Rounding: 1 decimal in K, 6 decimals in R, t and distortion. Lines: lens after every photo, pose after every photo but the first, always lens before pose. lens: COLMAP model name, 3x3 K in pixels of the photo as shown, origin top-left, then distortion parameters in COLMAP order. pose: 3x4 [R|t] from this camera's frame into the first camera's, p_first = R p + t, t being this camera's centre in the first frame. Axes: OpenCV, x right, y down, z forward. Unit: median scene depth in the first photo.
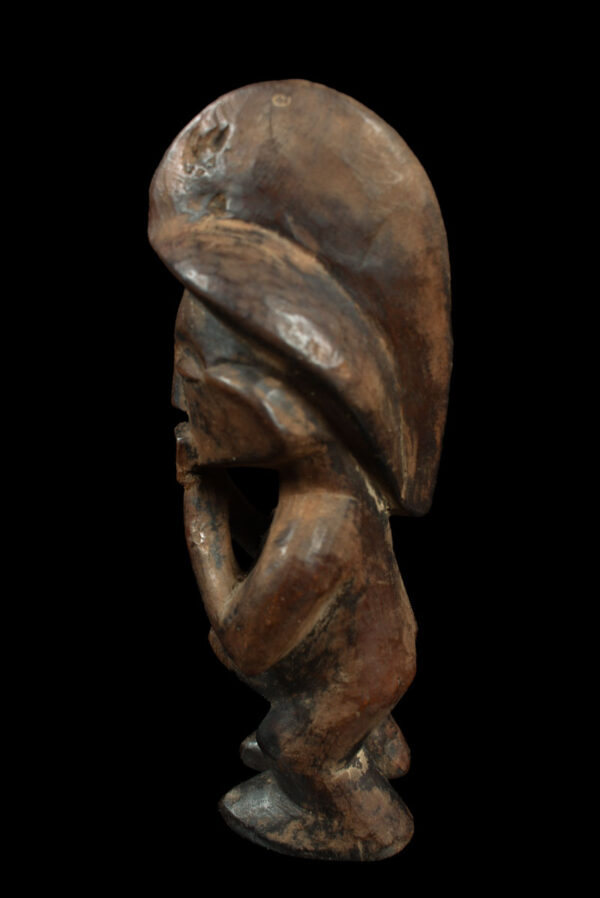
lens RADIAL K [[990.9, 0, 300.0], [0, 990.9, 449.0], [0, 0, 1]] dist [-0.062334, 0.013510]
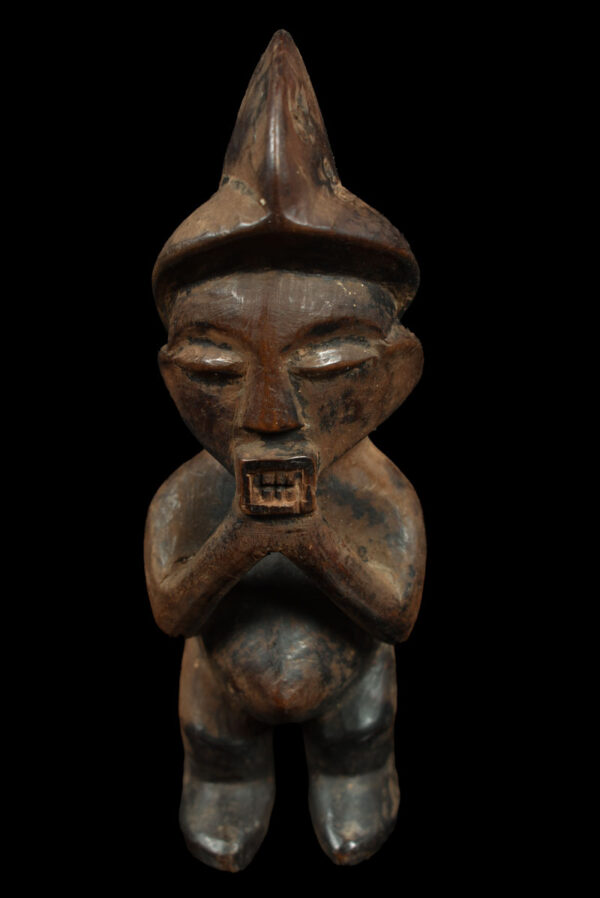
lens RADIAL K [[1428.0, 0, 300.0], [0, 1428.0, 449.0], [0, 0, 1]] dist [0.009285, -0.014506]
pose [[-0.137661, -0.317001, 0.938381, -1.376233], [0.334145, 0.876998, 0.345284, -0.480147], [-0.932414, 0.361088, -0.014804, 1.126441]]
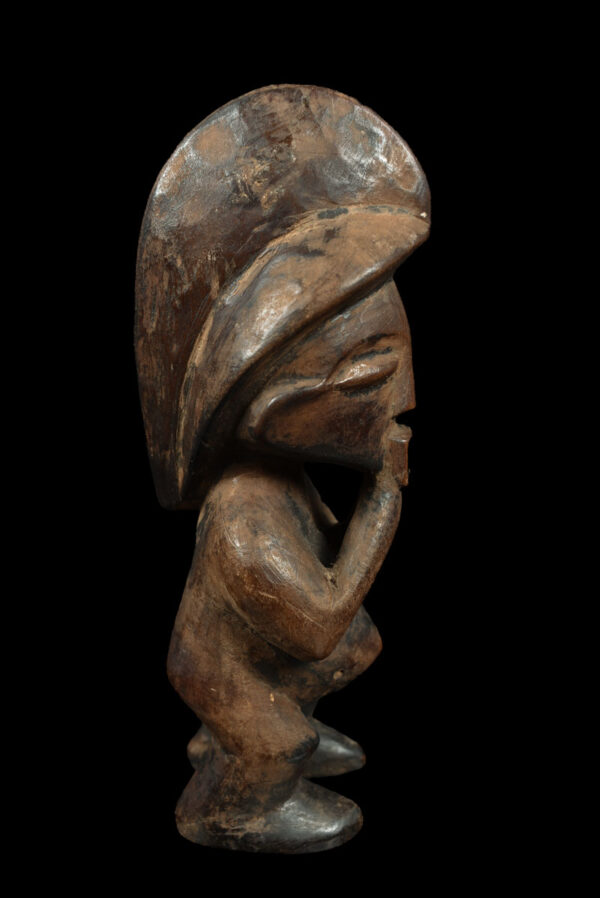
lens RADIAL K [[990.9, 0, 300.0], [0, 990.9, 449.0], [0, 0, 1]] dist [-0.062334, 0.013510]
pose [[-0.997308, 0.034062, -0.064934, 0.056708], [-0.009628, 0.817056, 0.576478, -0.650657], [0.072691, 0.575551, -0.814529, 2.043647]]
